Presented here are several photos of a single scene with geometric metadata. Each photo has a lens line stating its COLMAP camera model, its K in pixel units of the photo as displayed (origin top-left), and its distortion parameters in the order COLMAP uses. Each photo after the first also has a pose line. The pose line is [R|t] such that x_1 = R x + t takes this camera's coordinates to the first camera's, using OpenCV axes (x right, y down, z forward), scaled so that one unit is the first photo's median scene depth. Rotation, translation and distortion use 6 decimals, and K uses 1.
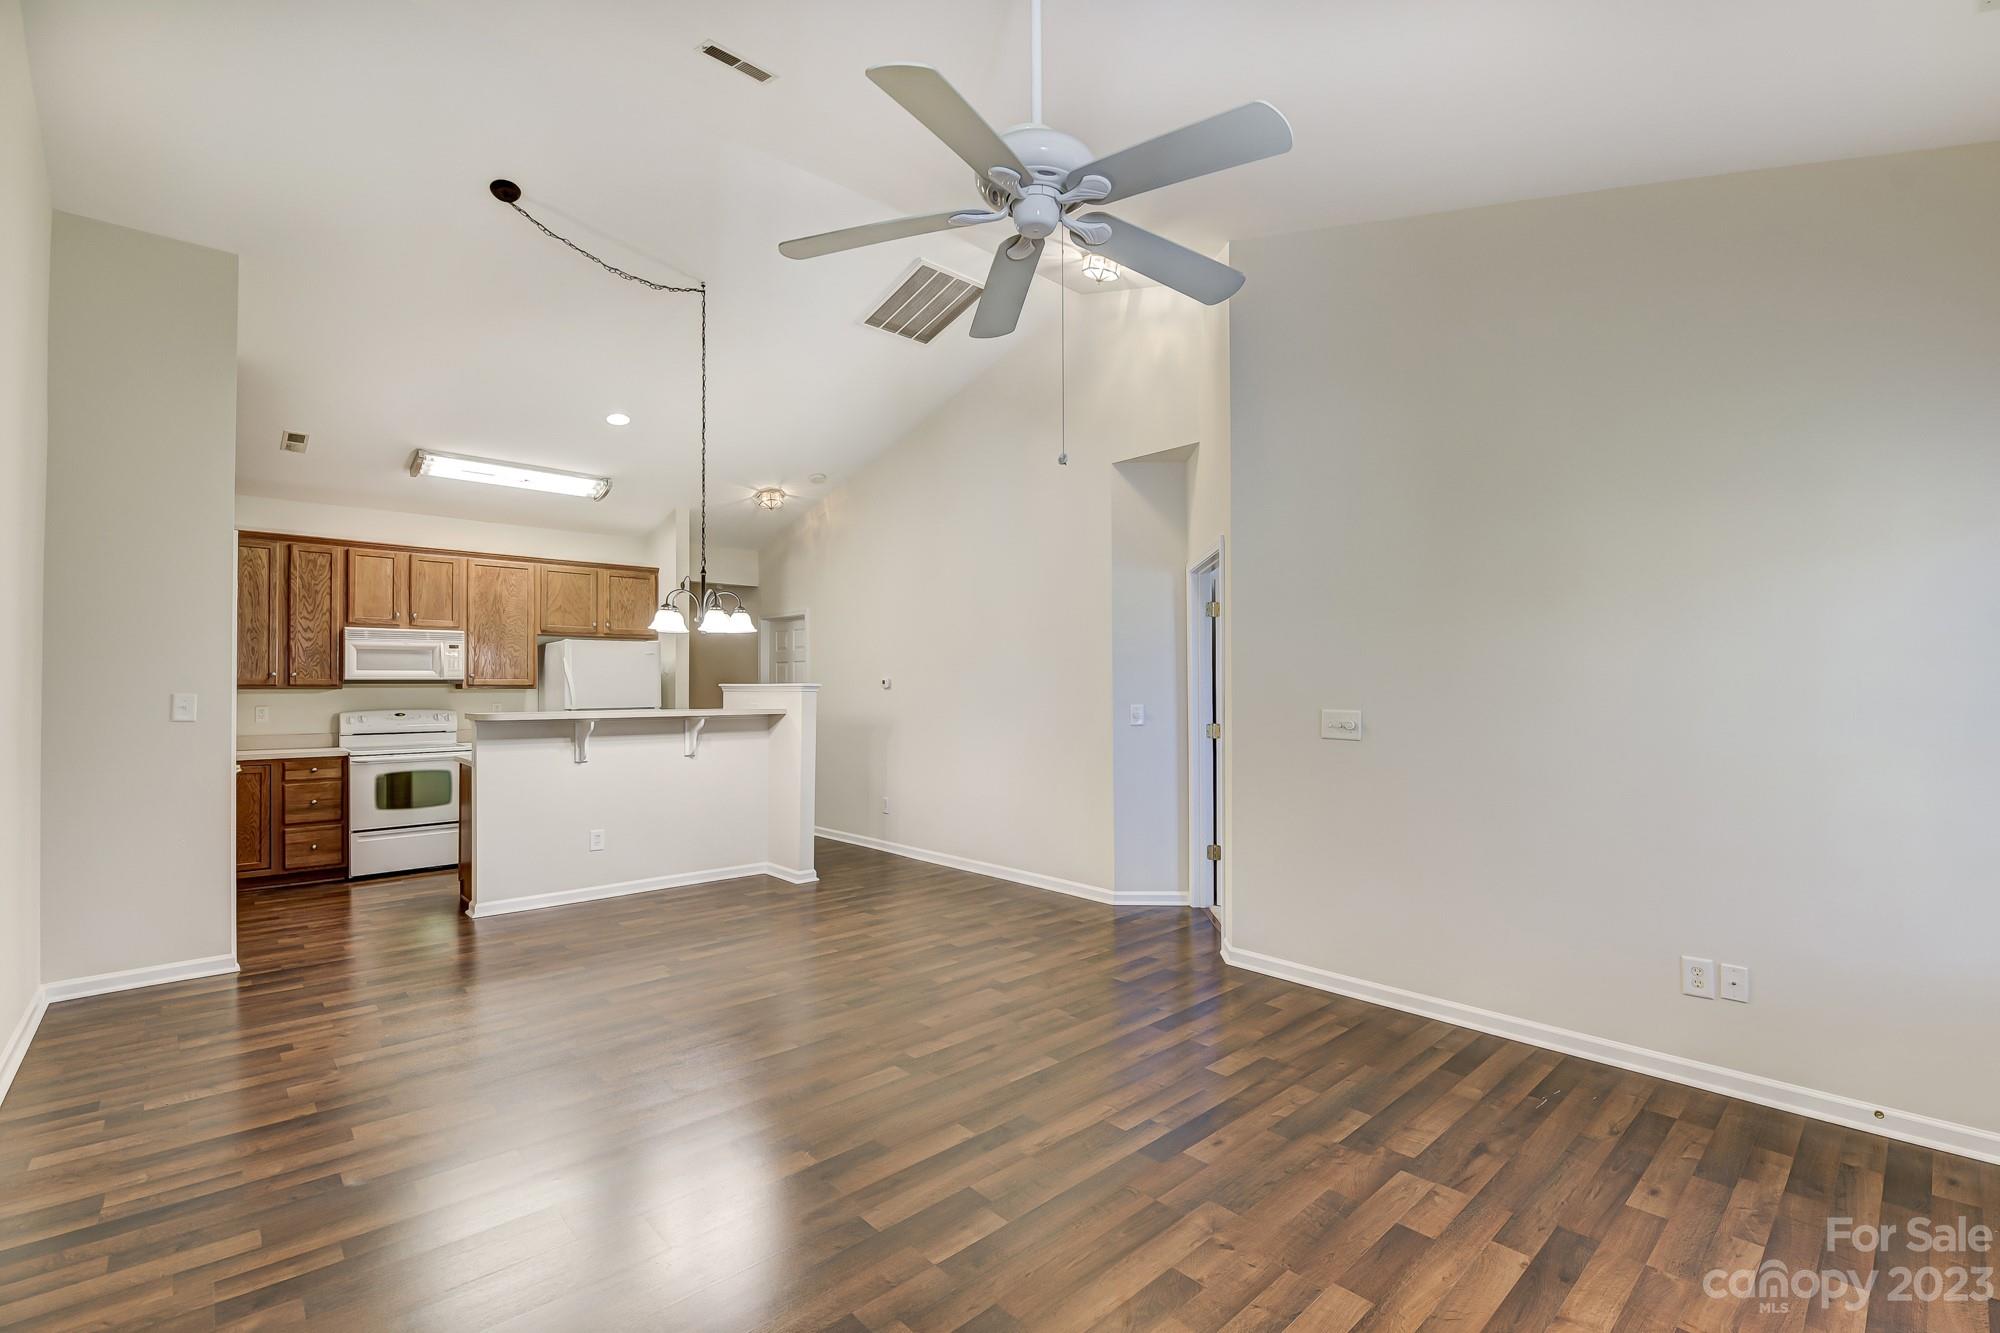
lens RADIAL K [[896.9, 0, 1004.2], [0, 896.9, 671.7], [0, 0, 1]] dist [-0.002155, -0.000570]
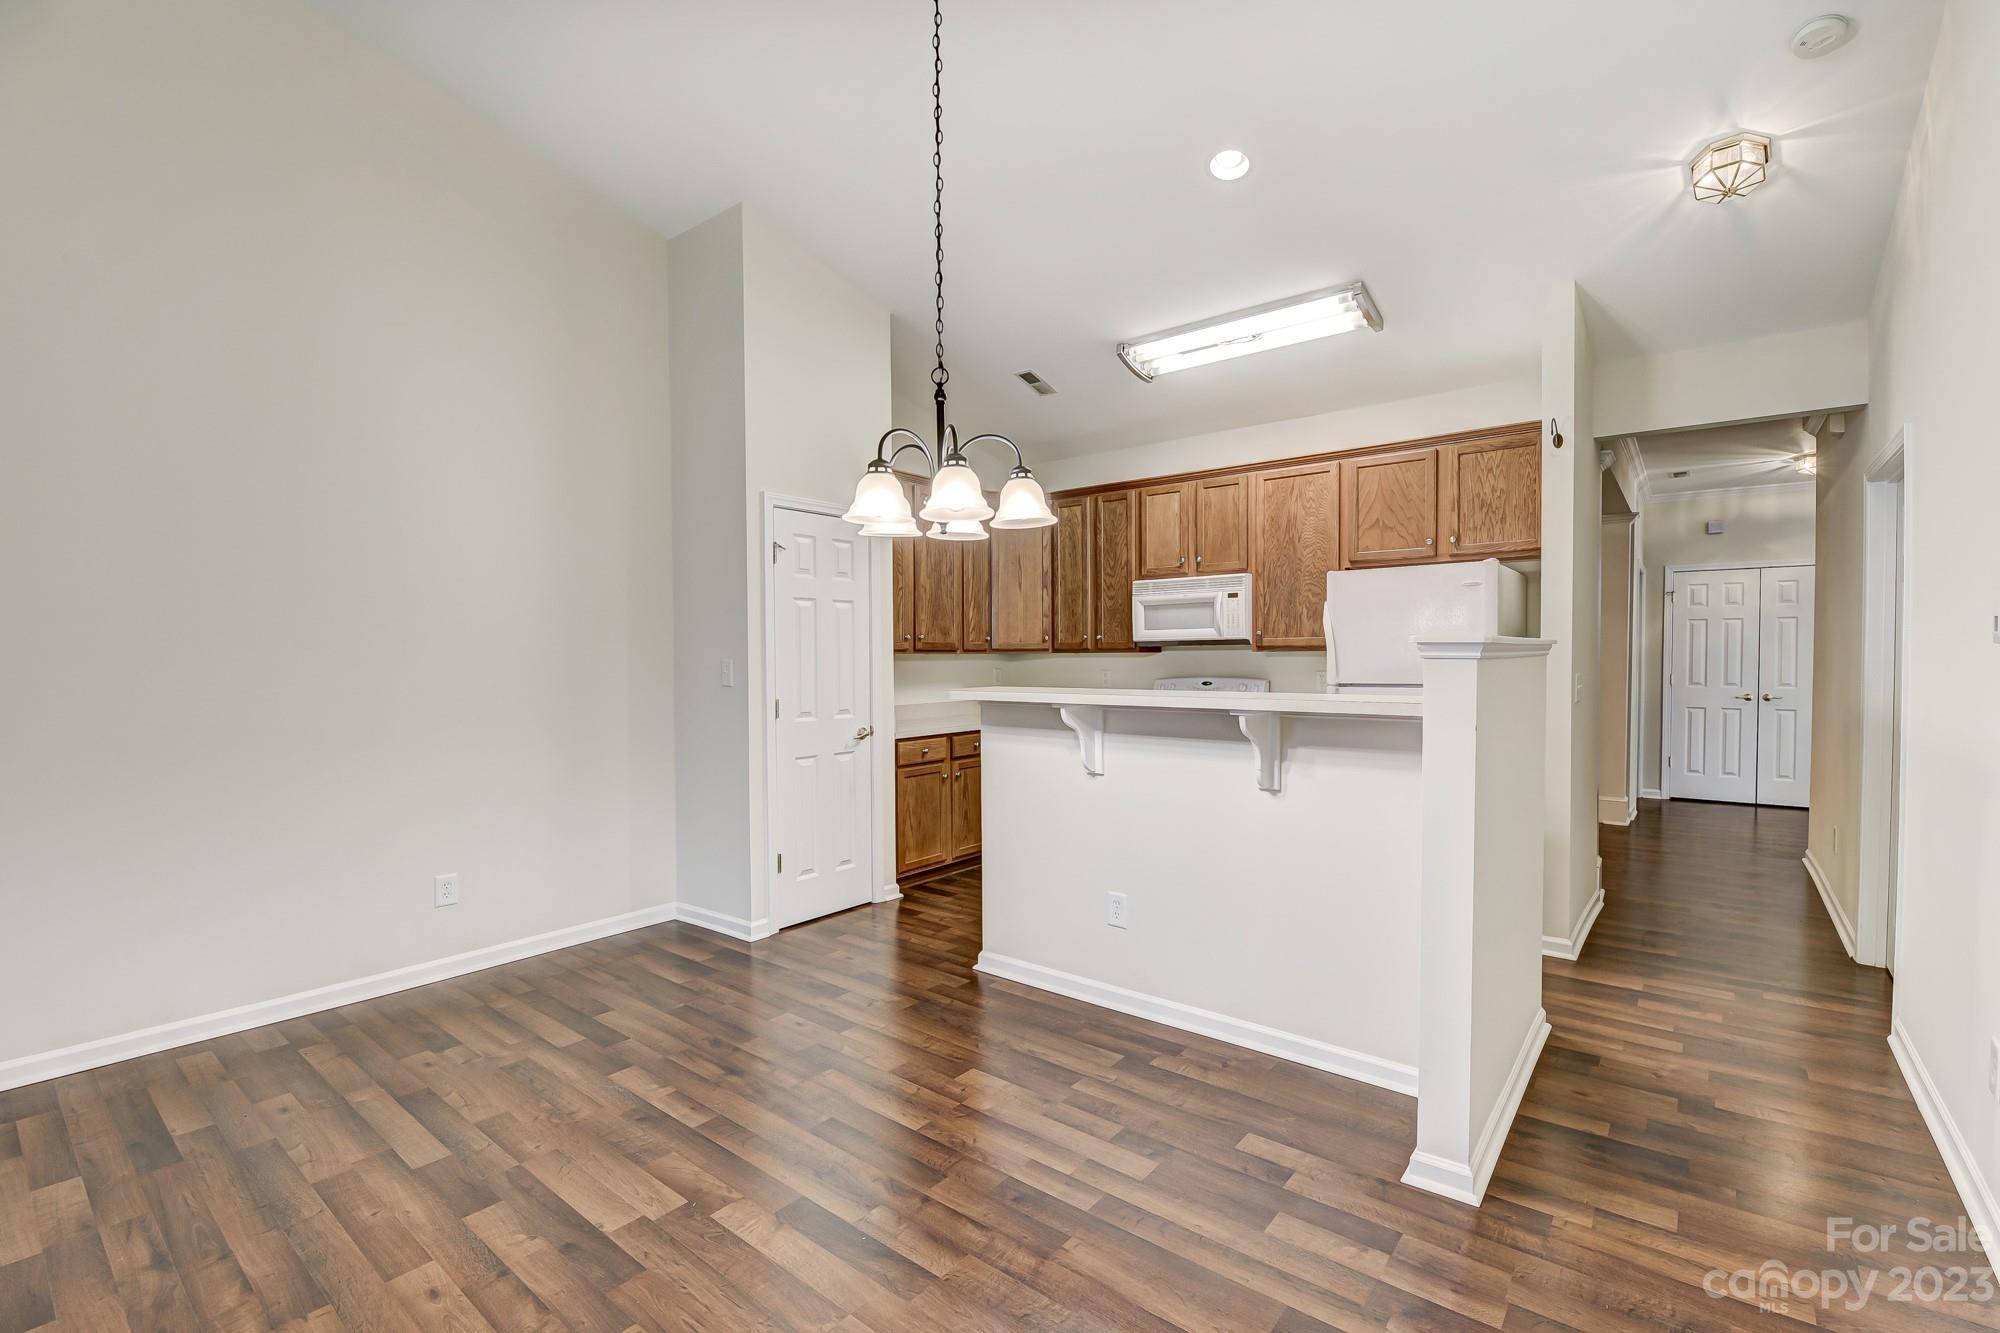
lens RADIAL K [[883.0, 0, 1000.0], [0, 883.0, 666.5], [0, 0, 1]] dist [-0.001072, -0.000126]
pose [[0.148485, 0.017384, -0.988762, 0.091666], [0.025271, 0.999452, 0.021367, 0.011317], [0.988592, -0.028160, 0.147964, 0.734088]]
